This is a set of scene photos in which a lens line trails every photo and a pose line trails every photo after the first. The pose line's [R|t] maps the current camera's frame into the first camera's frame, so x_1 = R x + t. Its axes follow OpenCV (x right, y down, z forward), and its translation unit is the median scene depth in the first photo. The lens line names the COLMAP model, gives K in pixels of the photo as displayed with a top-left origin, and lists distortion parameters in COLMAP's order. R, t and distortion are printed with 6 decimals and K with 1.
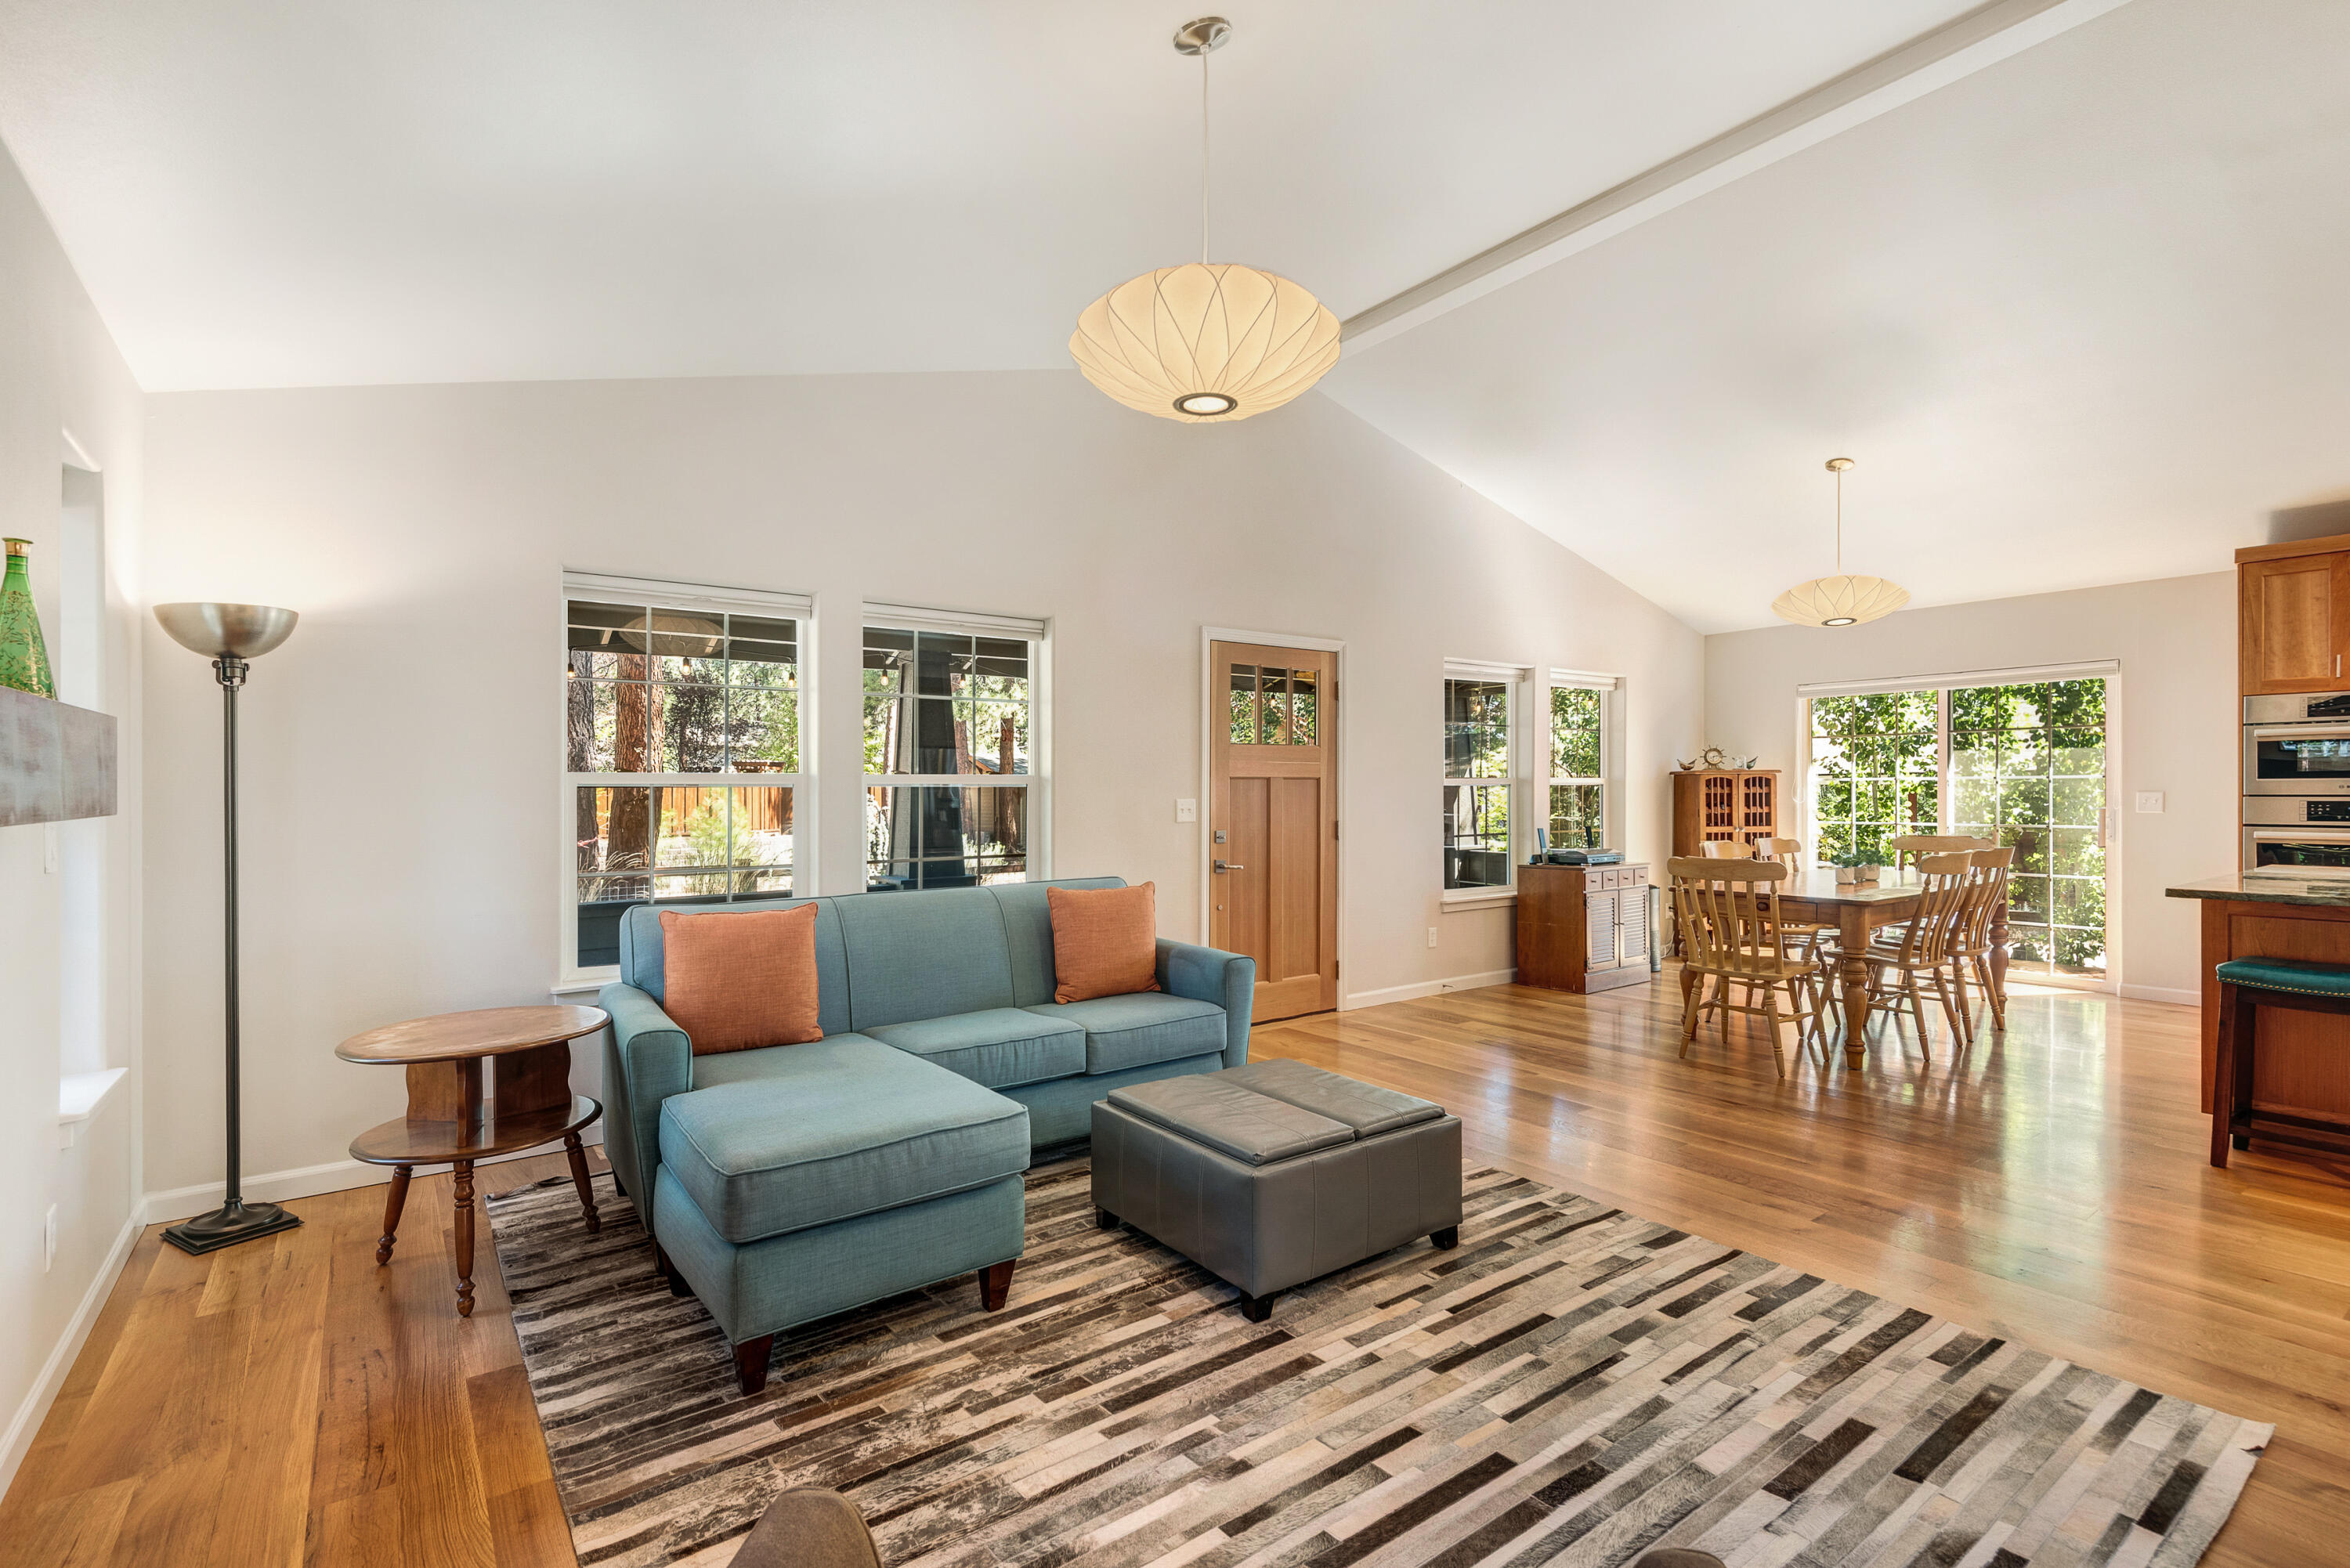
lens RADIAL K [[1085.9, 0, 1178.5], [0, 1085.9, 790.5], [0, 0, 1]] dist [0.030818, -0.009668]
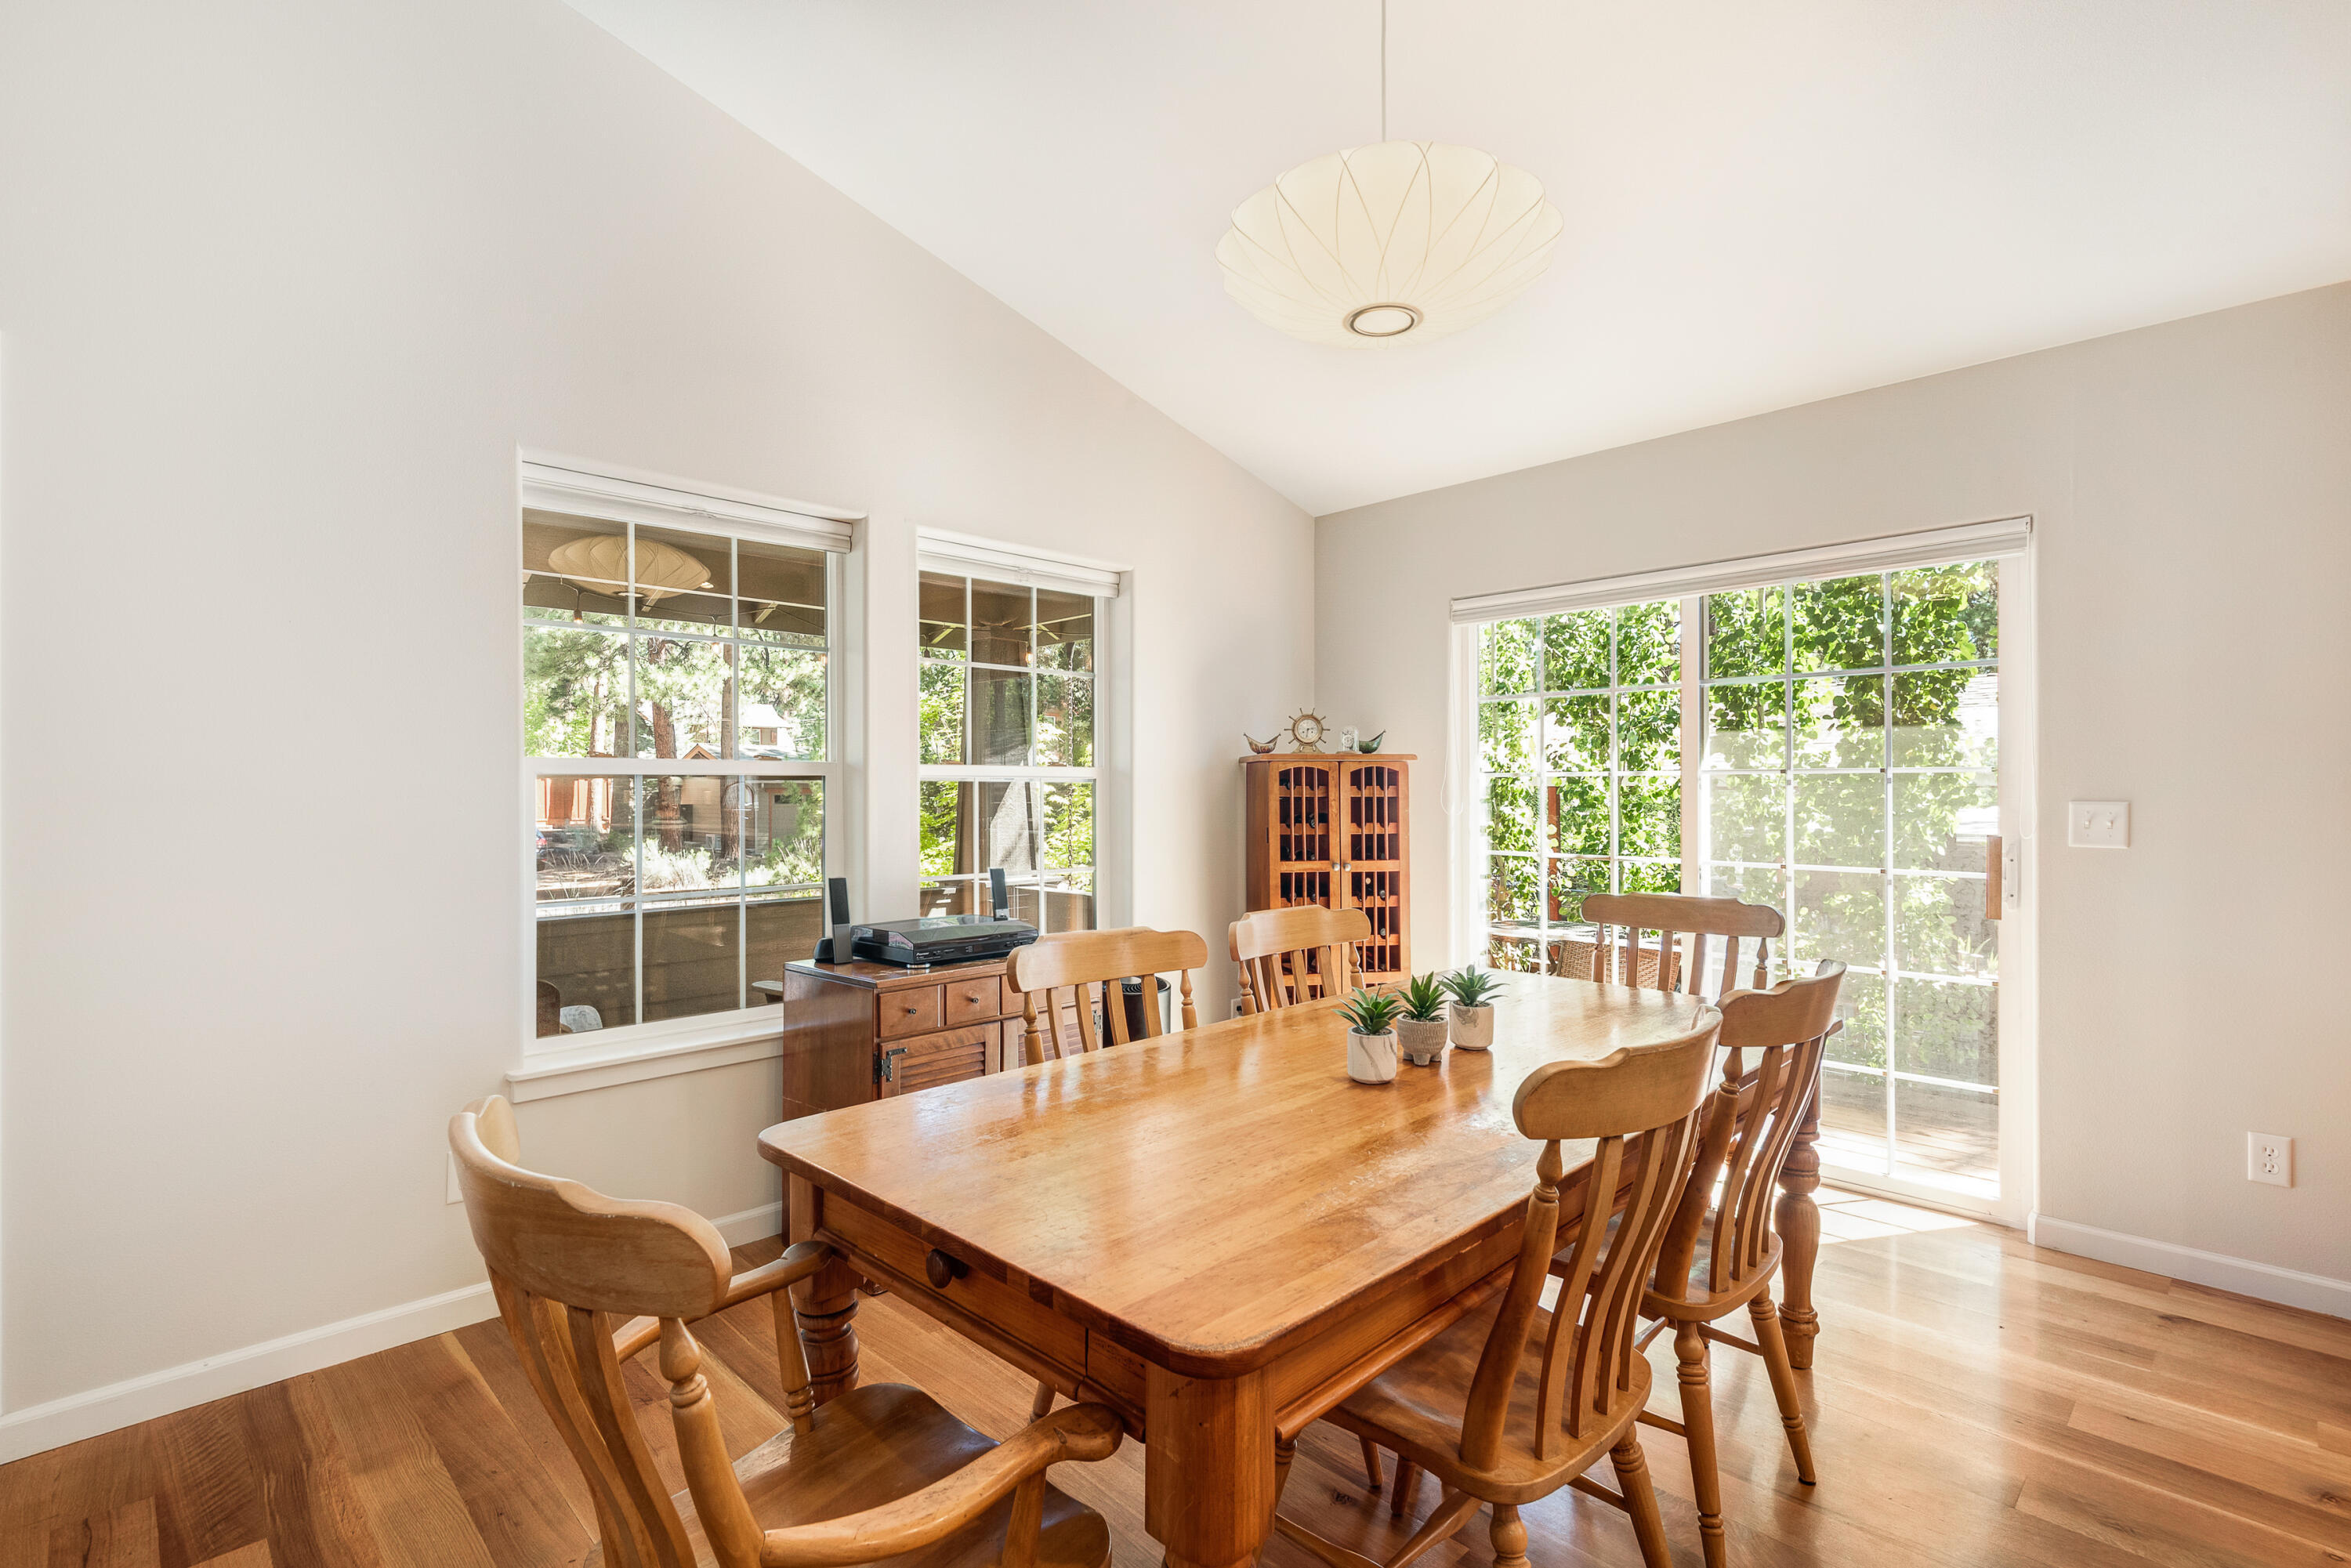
lens RADIAL K [[1086.4, 0, 1170.2], [0, 1086.4, 779.8], [0, 0, 1]] dist [0.030818, -0.009668]
pose [[0.991191, 0.009120, 0.132128, 0.900211], [-0.007787, 0.999913, -0.010605, -0.000155], [-0.132213, 0.009483, 0.991176, 1.227229]]
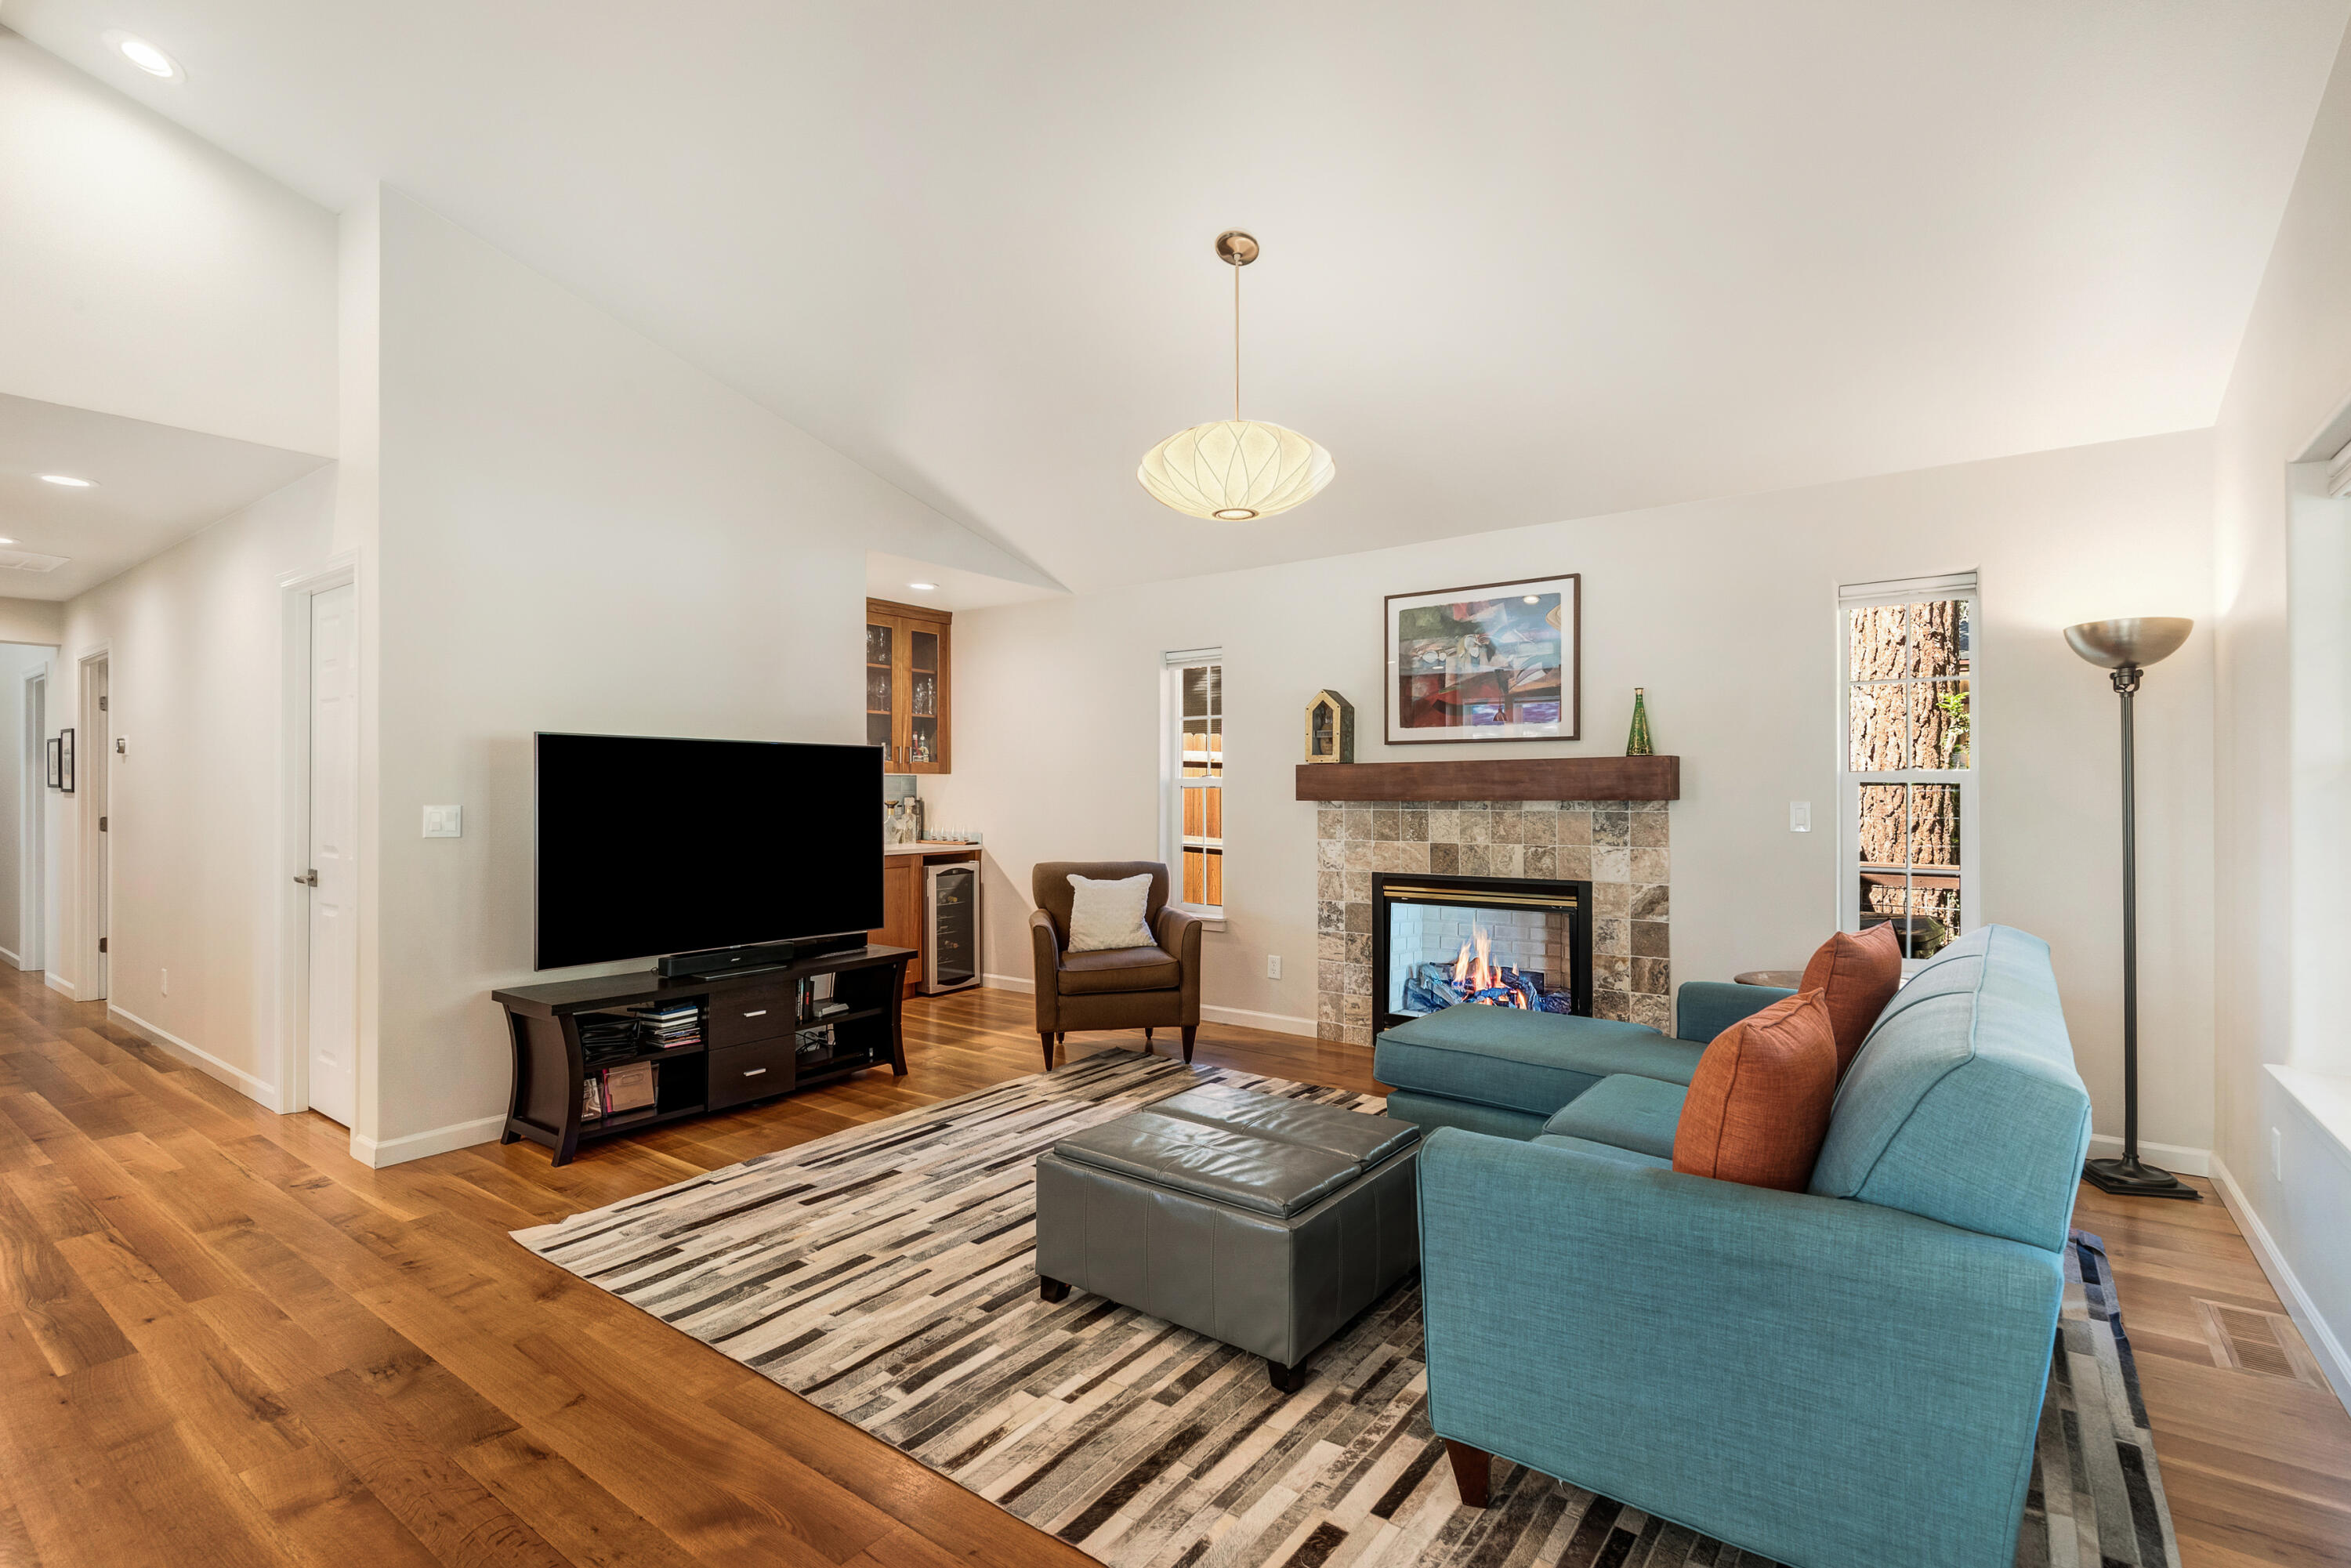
lens RADIAL K [[1086.4, 0, 1164.3], [0, 1086.4, 789.1], [0, 0, 1]] dist [0.030818, -0.009668]
pose [[-0.959482, 0.005719, -0.281711, 0.387865], [0.005390, 0.999984, 0.001943, -0.005456], [0.281717, 0.000345, -0.959497, 1.797329]]
